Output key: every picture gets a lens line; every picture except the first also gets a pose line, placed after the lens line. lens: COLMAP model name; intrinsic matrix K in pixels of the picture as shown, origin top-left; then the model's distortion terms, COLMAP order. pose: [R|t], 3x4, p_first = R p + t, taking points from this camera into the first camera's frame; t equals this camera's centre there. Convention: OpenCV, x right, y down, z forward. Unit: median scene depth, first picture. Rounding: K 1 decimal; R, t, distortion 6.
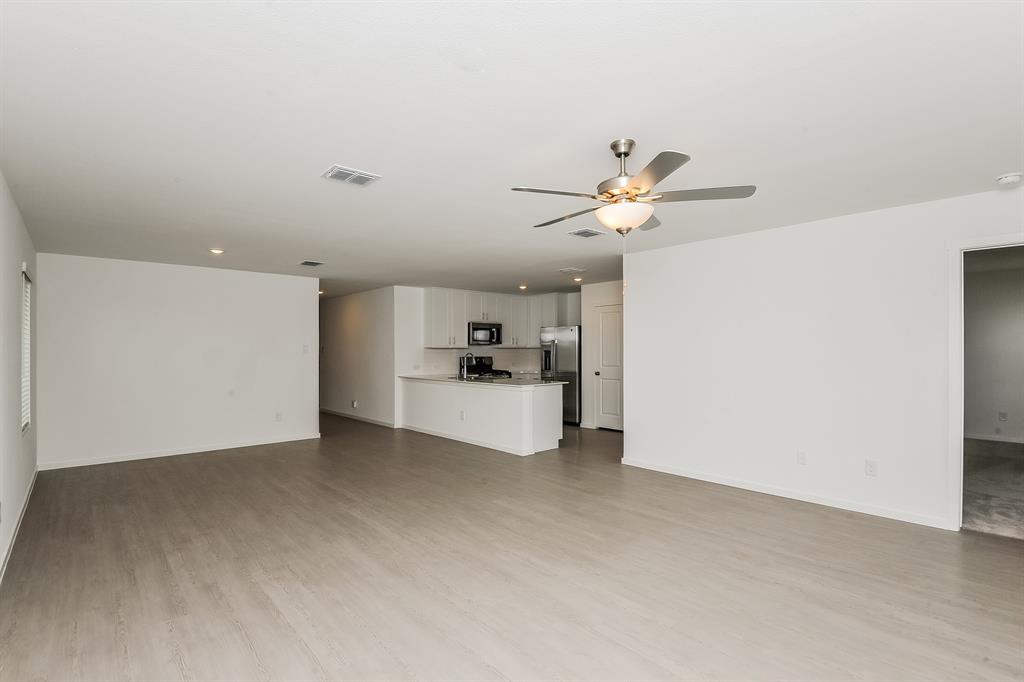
lens RADIAL K [[492.4, 0, 512.0], [0, 492.4, 341.0], [0, 0, 1]] dist [-0.039923, 0.000320]
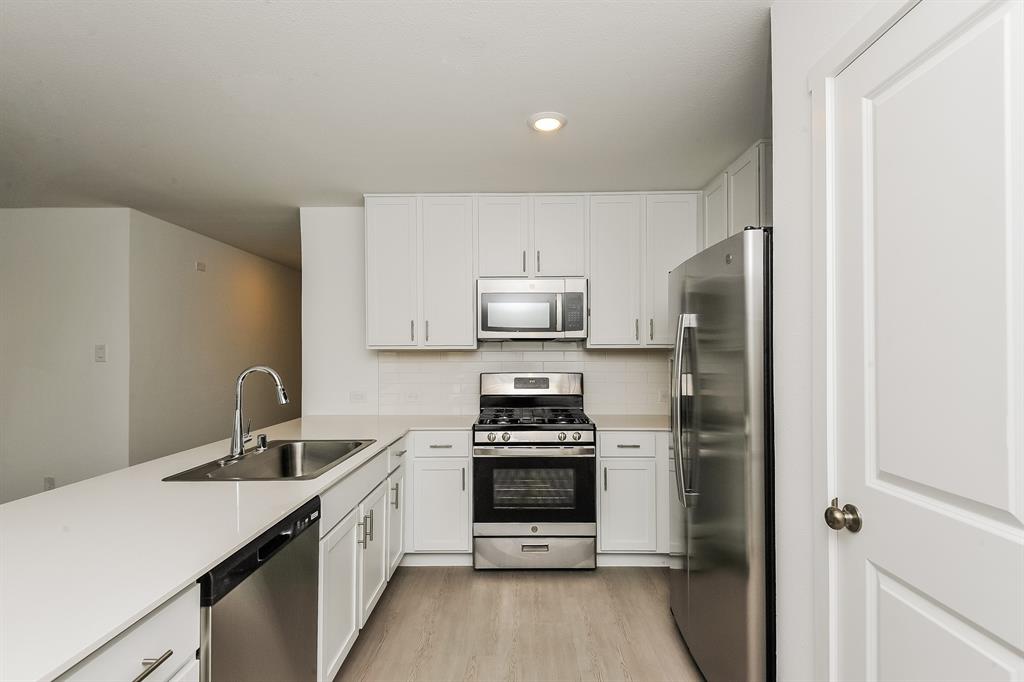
lens RADIAL K [[509.9, 0, 512.0], [0, 509.9, 341.0], [0, 0, 1]] dist [0.001537, 0.000160]
pose [[0.733781, -0.003400, -0.679378, 0.189670], [0.001402, 0.999993, -0.003490, 0.009359], [0.679385, 0.001609, 0.733780, 0.731080]]
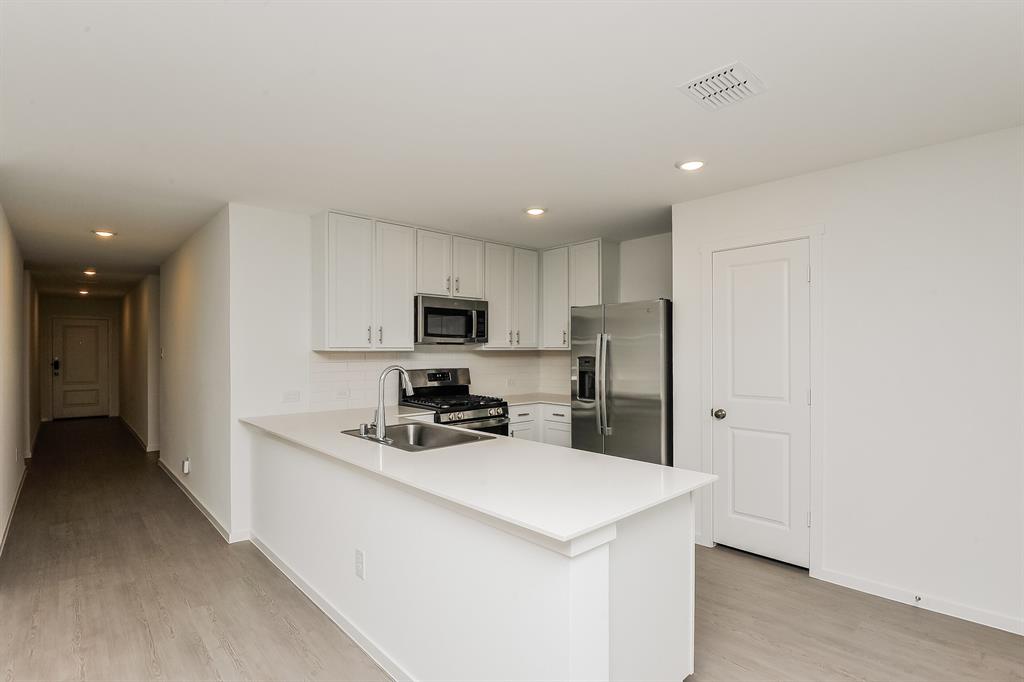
lens RADIAL K [[492.4, 0, 512.0], [0, 492.4, 341.0], [0, 0, 1]] dist [-0.039923, 0.000320]
pose [[0.999950, 0.004686, 0.008822, -0.001510], [-0.004581, 0.999919, -0.011863, 0.009939], [-0.008877, 0.011822, 0.999891, 0.535303]]
